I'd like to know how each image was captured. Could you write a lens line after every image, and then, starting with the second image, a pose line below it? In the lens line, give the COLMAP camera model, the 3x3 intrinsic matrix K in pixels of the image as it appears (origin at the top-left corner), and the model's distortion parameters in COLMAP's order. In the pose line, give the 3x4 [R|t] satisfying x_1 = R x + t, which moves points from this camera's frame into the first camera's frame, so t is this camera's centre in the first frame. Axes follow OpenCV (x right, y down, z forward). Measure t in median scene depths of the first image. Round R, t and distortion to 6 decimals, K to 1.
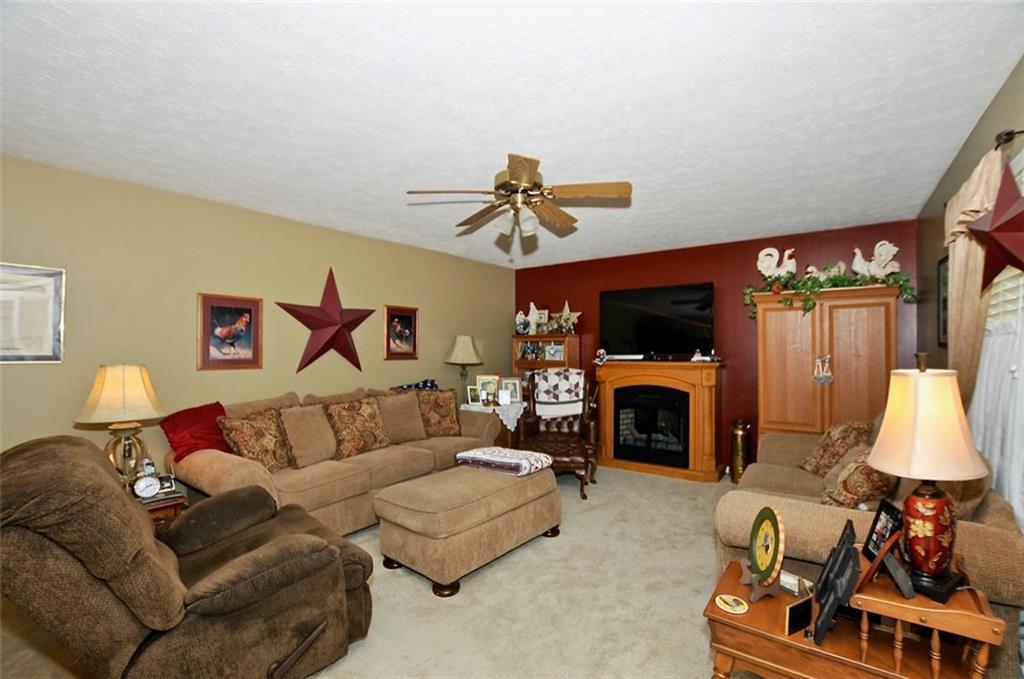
lens RADIAL K [[448.5, 0, 519.8], [0, 448.5, 343.2], [0, 0, 1]] dist [-0.020616, -0.000214]
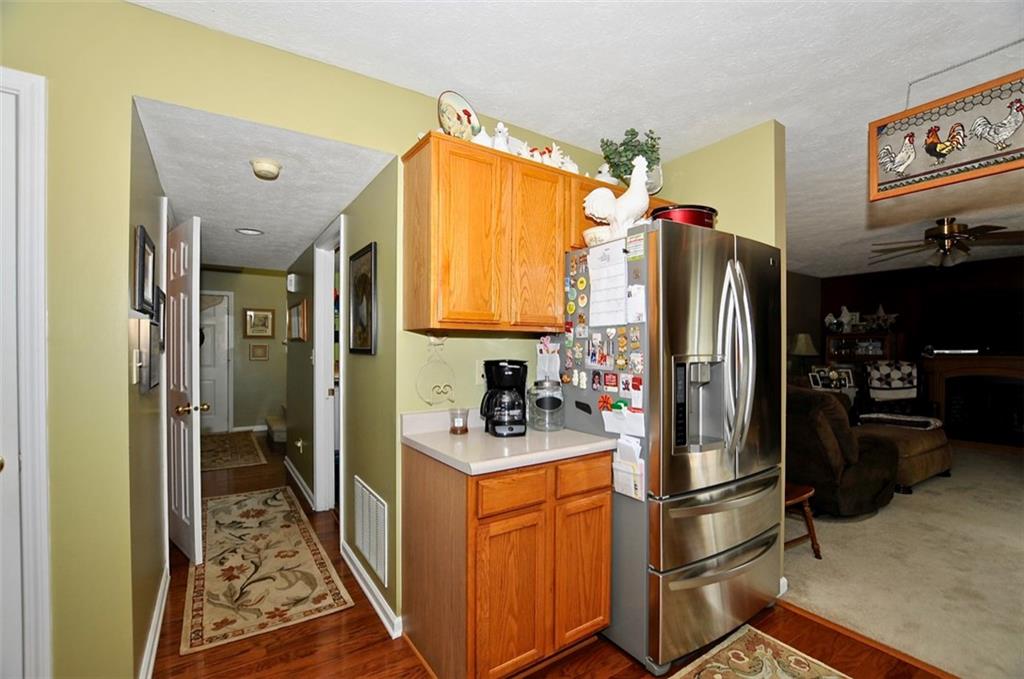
lens RADIAL K [[448.5, 0, 507.8], [0, 448.5, 339.6], [0, 0, 1]] dist [-0.020616, -0.000214]
pose [[0.935635, -0.003749, -0.352949, -0.505053], [0.001791, 0.999981, -0.005875, 0.004317], [0.352964, 0.004865, 0.935624, -0.541422]]
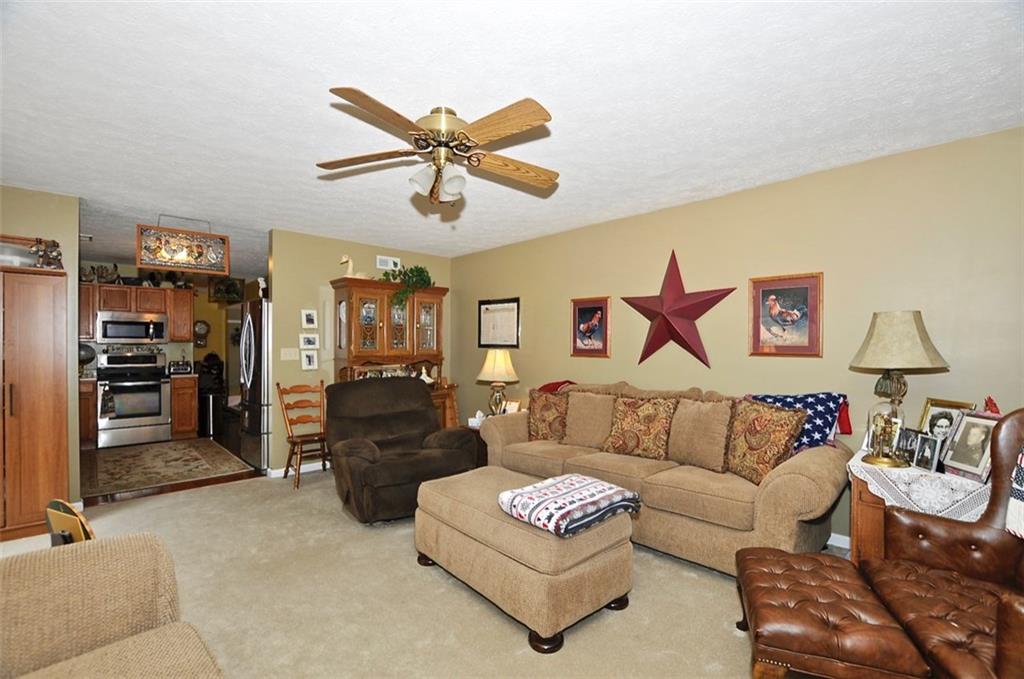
lens RADIAL K [[448.5, 0, 513.3], [0, 448.5, 345.7], [0, 0, 1]] dist [-0.020616, -0.000214]
pose [[-0.162684, -0.001043, -0.986678, 0.450845], [0.005843, 0.999981, -0.002020, 0.020548], [0.986661, -0.006094, -0.162675, 0.721234]]
